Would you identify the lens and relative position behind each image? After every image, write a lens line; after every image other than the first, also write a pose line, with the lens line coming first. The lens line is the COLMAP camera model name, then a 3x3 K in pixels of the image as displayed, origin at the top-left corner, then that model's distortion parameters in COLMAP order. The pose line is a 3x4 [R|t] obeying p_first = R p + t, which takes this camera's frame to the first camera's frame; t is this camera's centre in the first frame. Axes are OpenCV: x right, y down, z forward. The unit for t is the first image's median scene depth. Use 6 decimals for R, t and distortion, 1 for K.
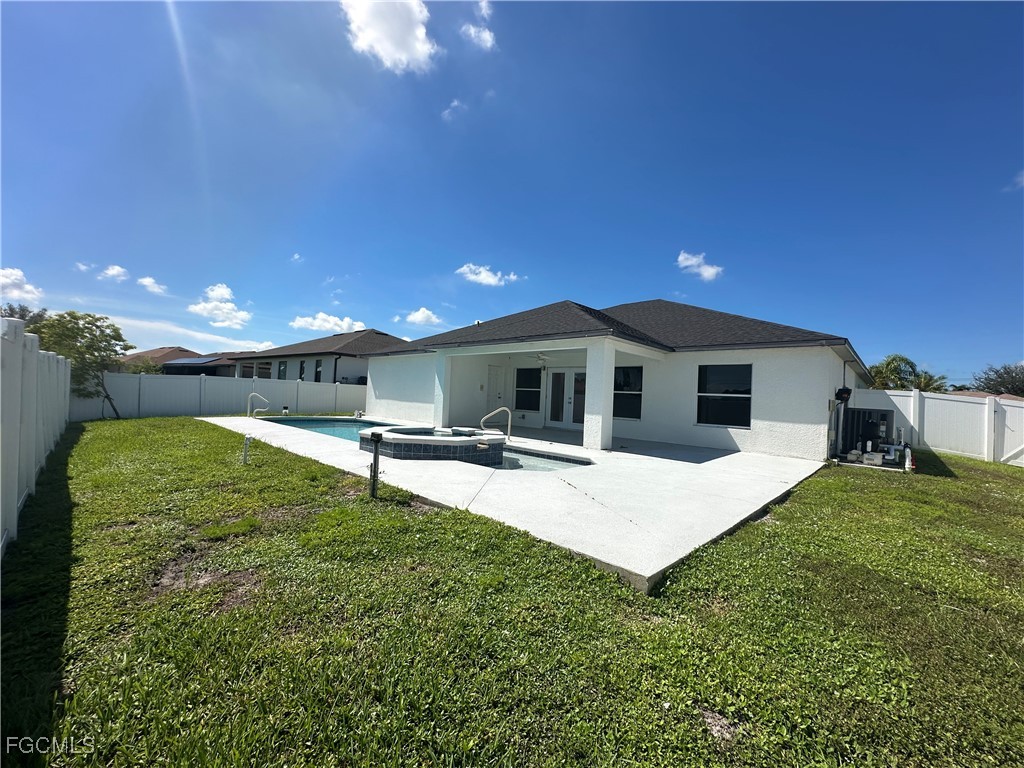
lens RADIAL K [[410.6, 0, 513.6], [0, 410.6, 387.2], [0, 0, 1]] dist [-0.002130, -0.000014]
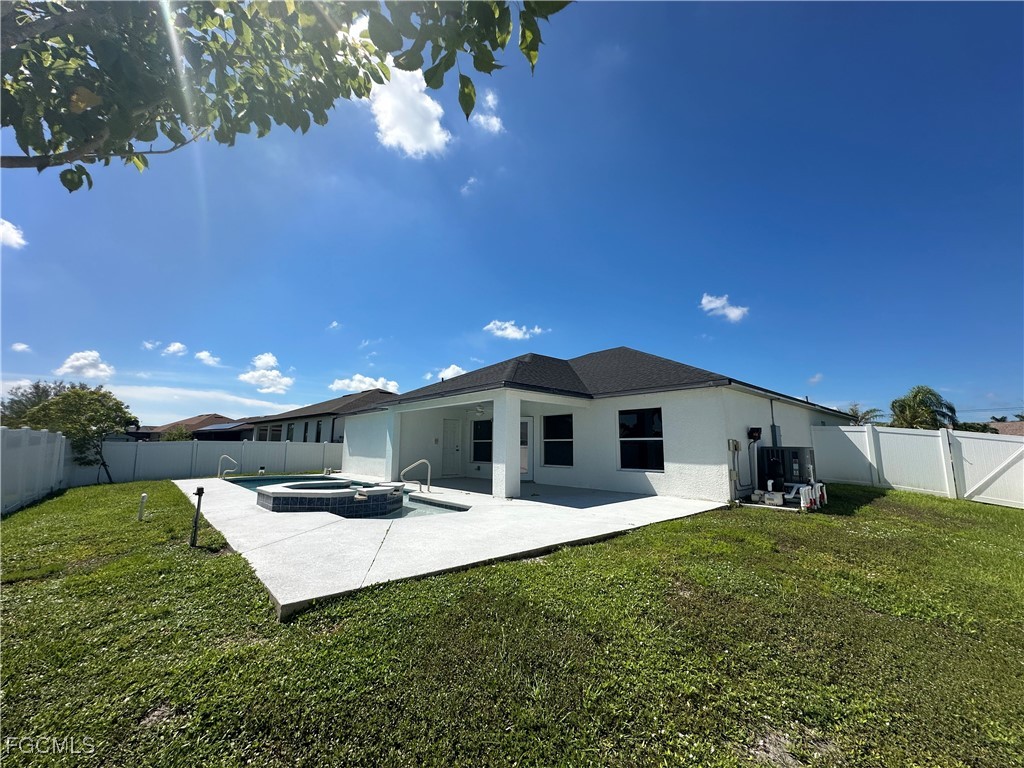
lens RADIAL K [[409.3, 0, 513.4], [0, 409.3, 384.9], [0, 0, 1]] dist [-0.001079, 0.000034]
pose [[0.995794, -0.052784, -0.074892, 0.244417], [0.042565, 0.990331, -0.132031, 0.005921], [0.081137, 0.128288, 0.988412, -0.037817]]
